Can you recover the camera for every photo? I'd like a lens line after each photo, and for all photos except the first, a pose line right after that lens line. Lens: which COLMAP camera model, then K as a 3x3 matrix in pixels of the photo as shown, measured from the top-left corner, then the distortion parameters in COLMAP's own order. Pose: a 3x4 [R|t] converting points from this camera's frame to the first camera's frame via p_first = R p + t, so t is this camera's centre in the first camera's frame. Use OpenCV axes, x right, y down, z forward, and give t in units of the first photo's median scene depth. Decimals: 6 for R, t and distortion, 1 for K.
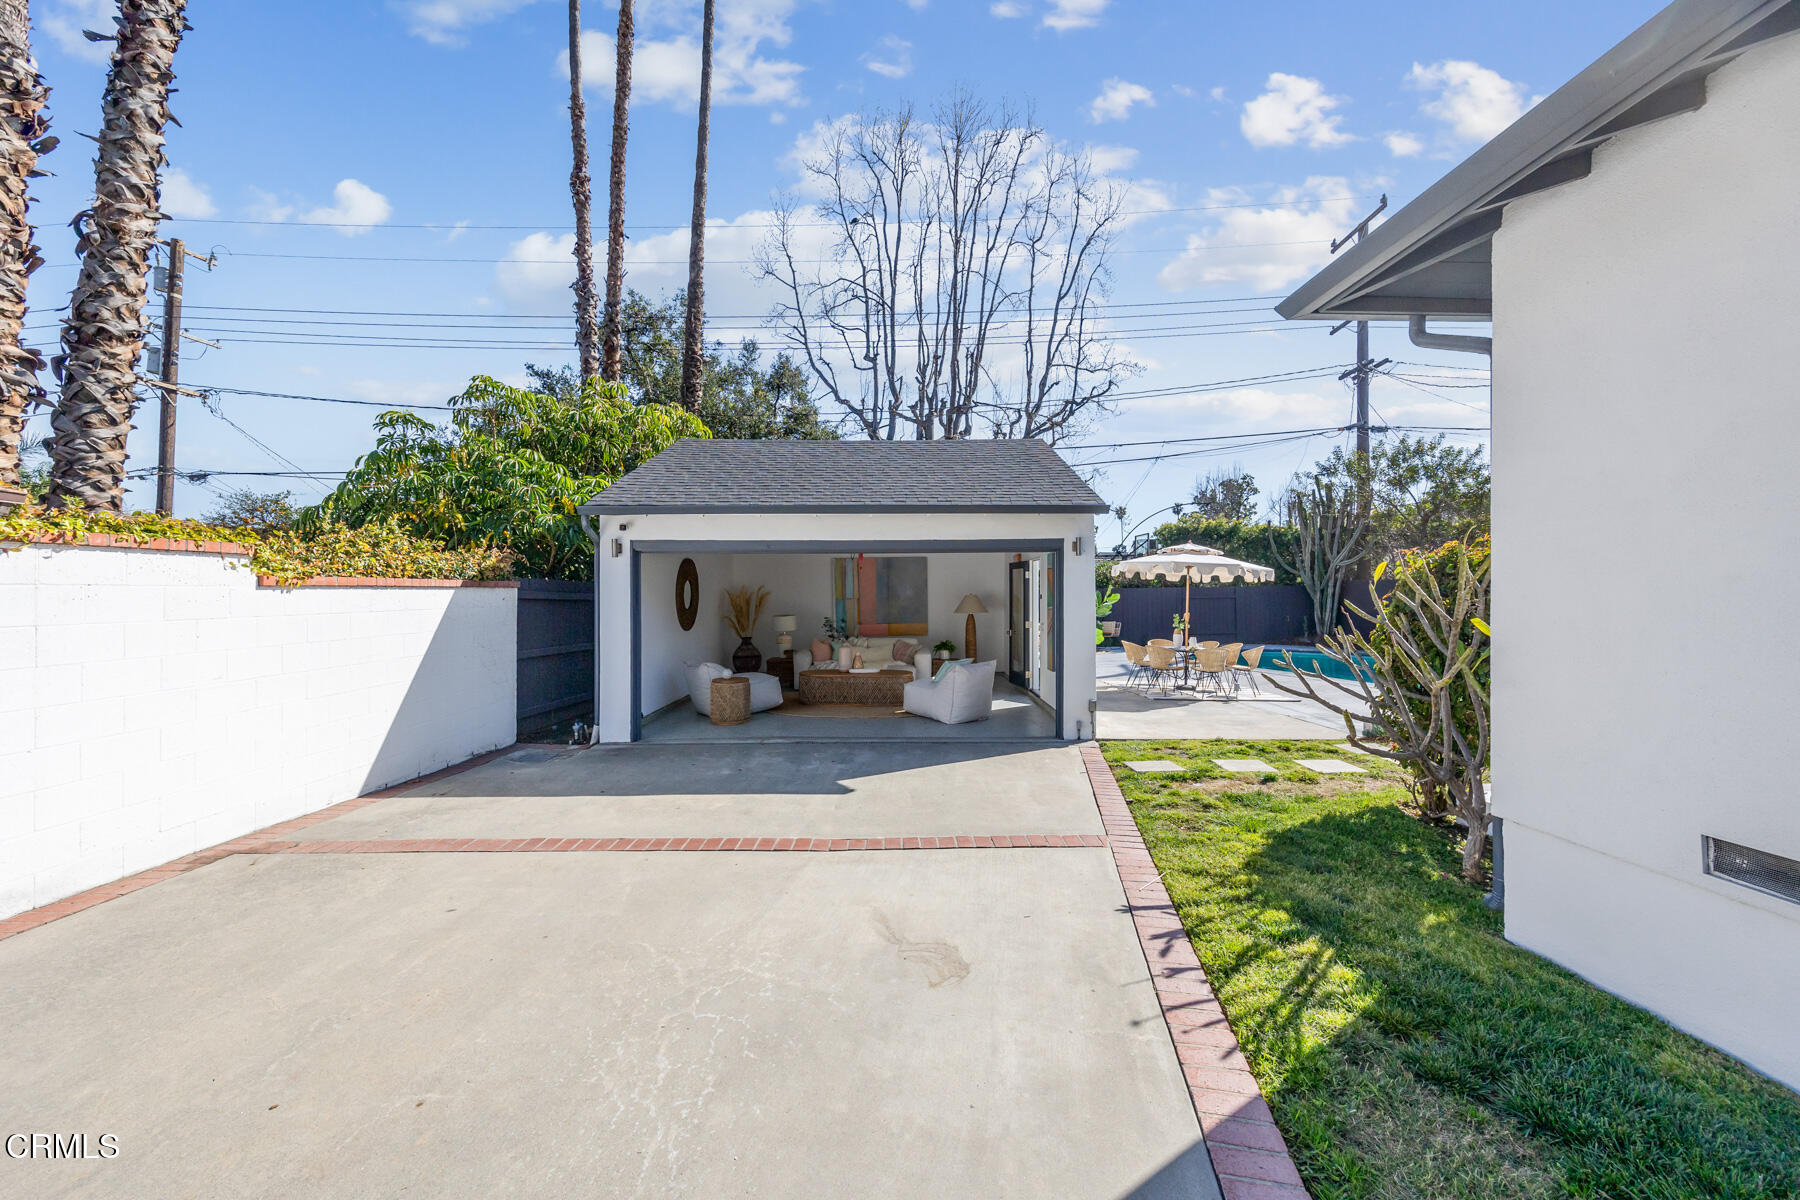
lens RADIAL K [[710.5, 0, 900.0], [0, 710.5, 600.0], [0, 0, 1]] dist [-0.000025, 0.000140]
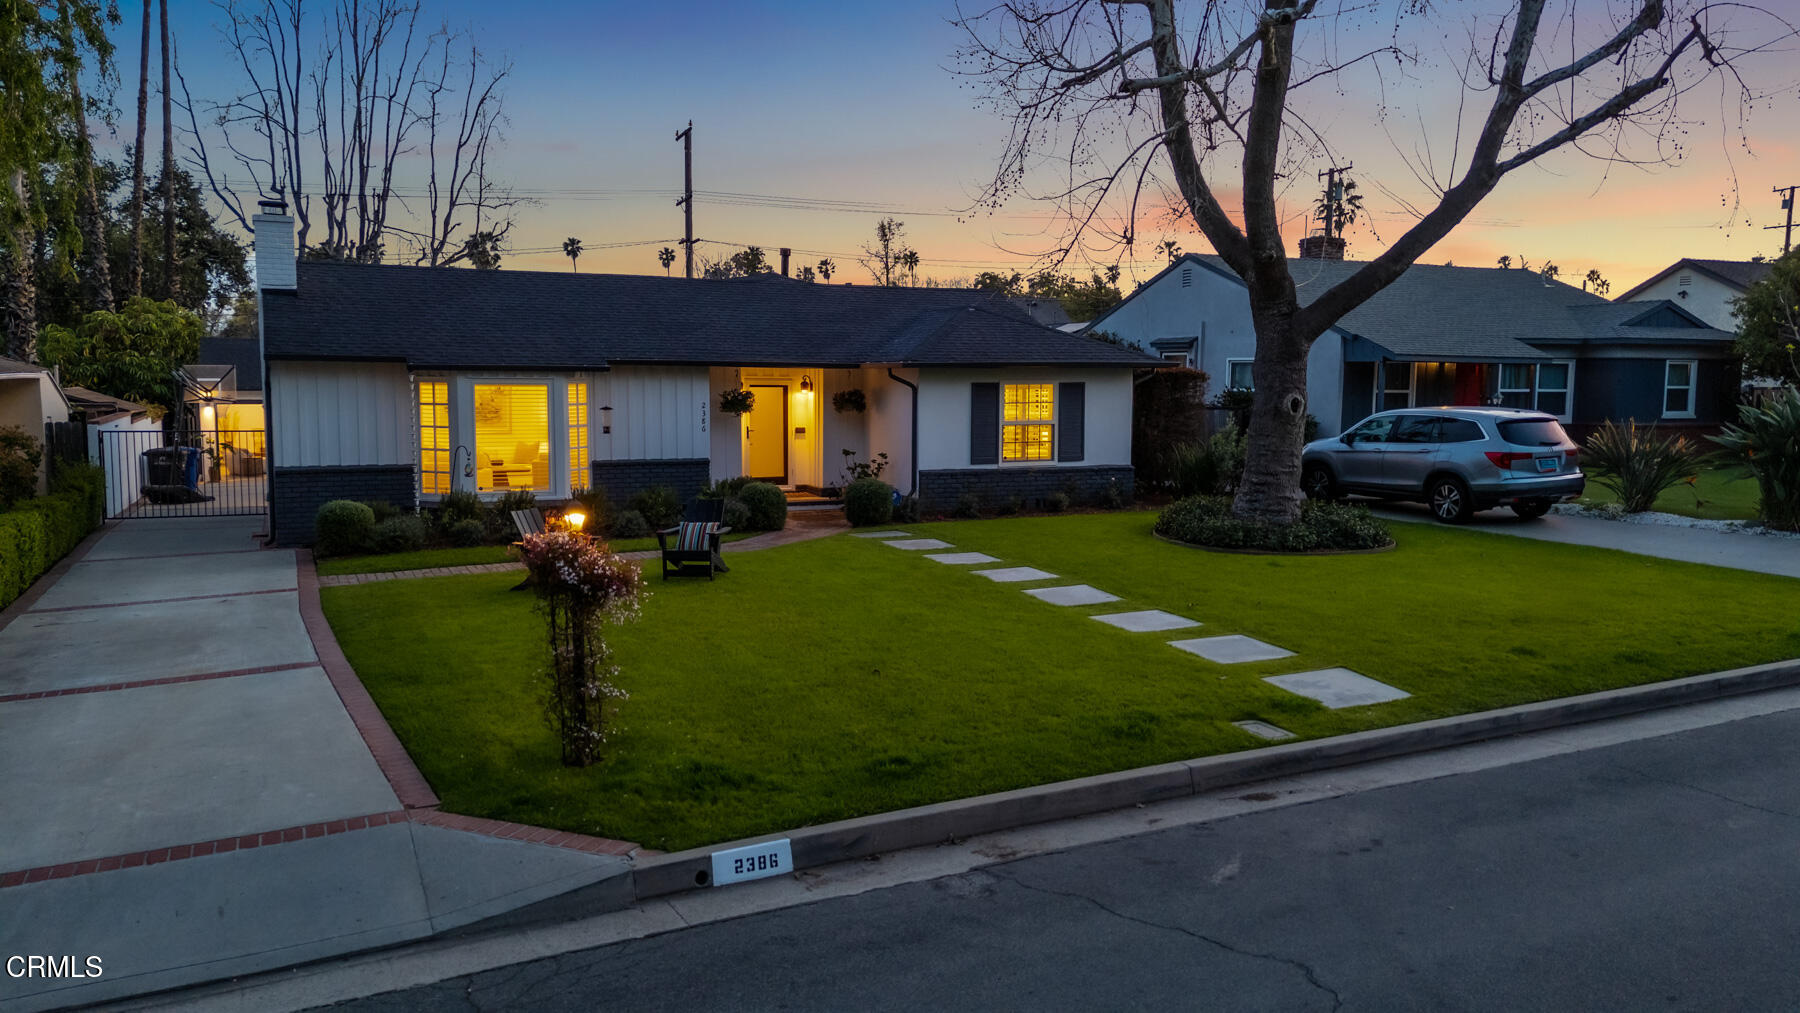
lens RADIAL K [[1324.1, 0, 900.0], [0, 1324.1, 506.5], [0, 0, 1]] dist [0.072516, -0.009369]
pose [[0.906549, -0.035703, 0.420588, -0.063565], [-0.004923, 0.995454, 0.095115, -0.056791], [-0.422071, -0.088297, 0.902252, -1.326518]]
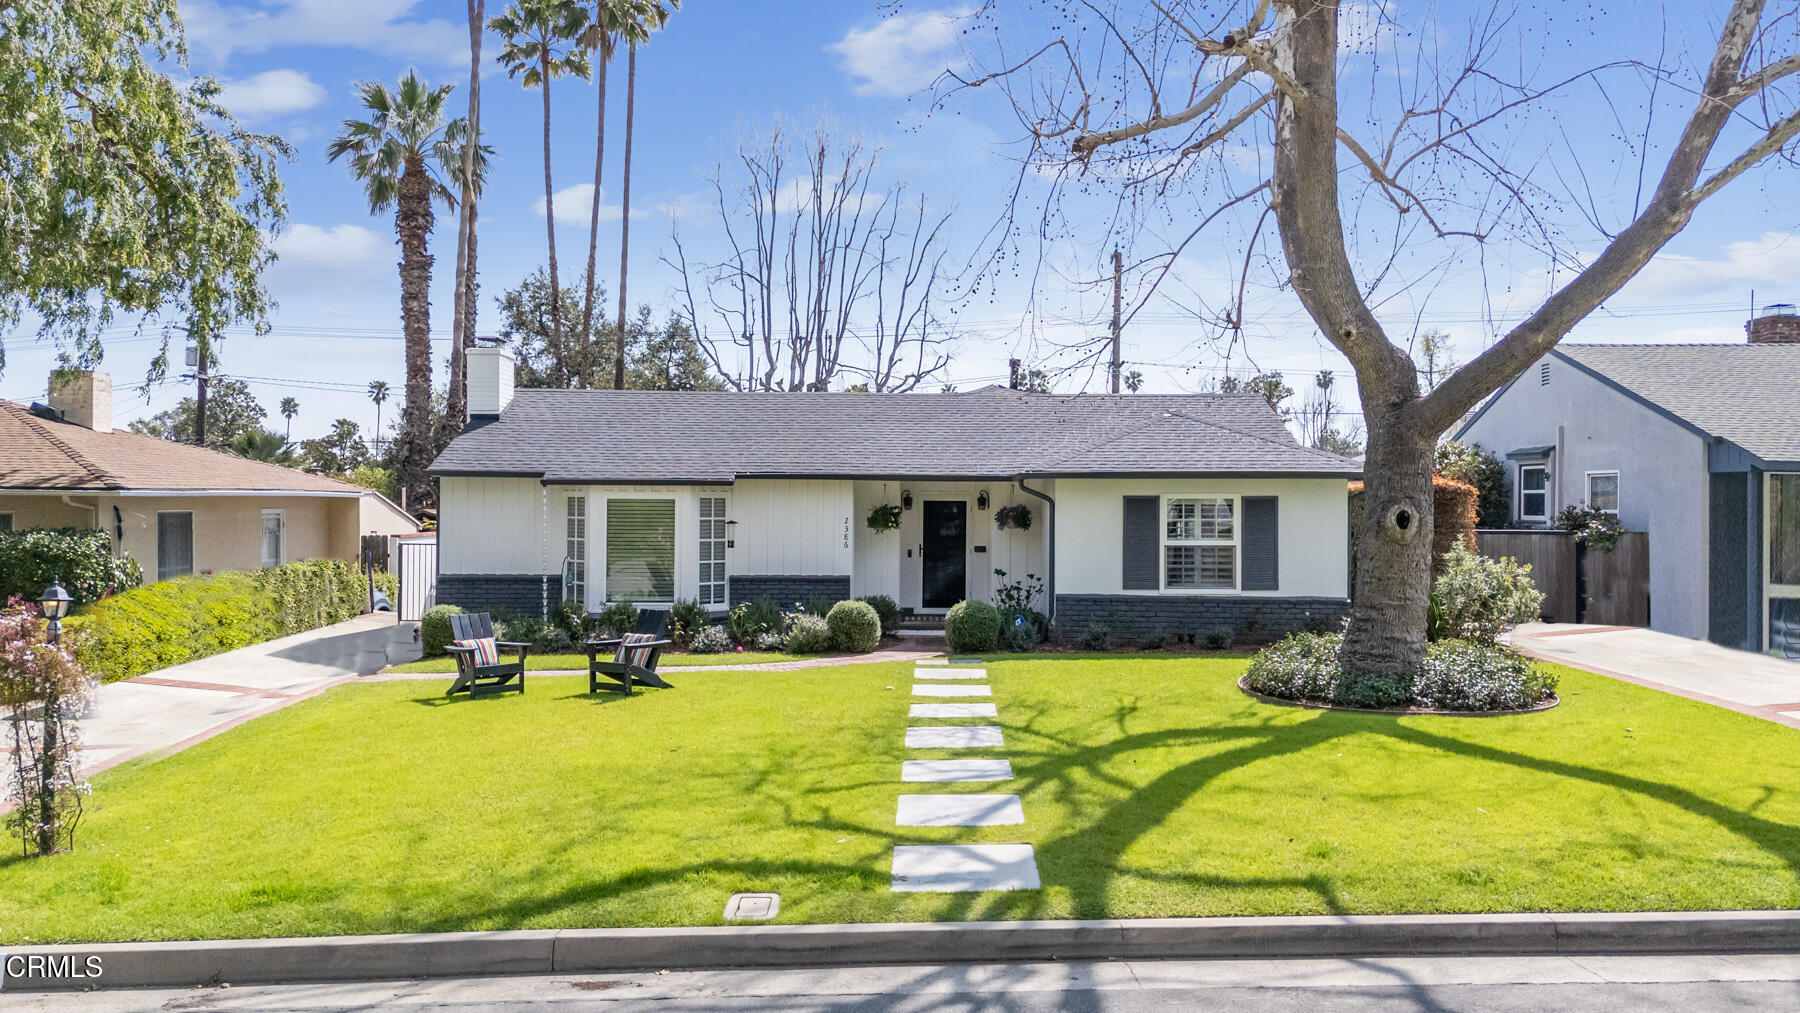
lens RADIAL K [[1356.3, 0, 900.0], [0, 1356.3, 506.5], [0, 0, 1]] dist [0.056331, -0.002441]
pose [[0.999972, 0.007378, 0.001379, 0.220029], [-0.007375, 0.999971, -0.001935, -0.046804], [-0.001393, 0.001924, 0.999997, -1.334003]]
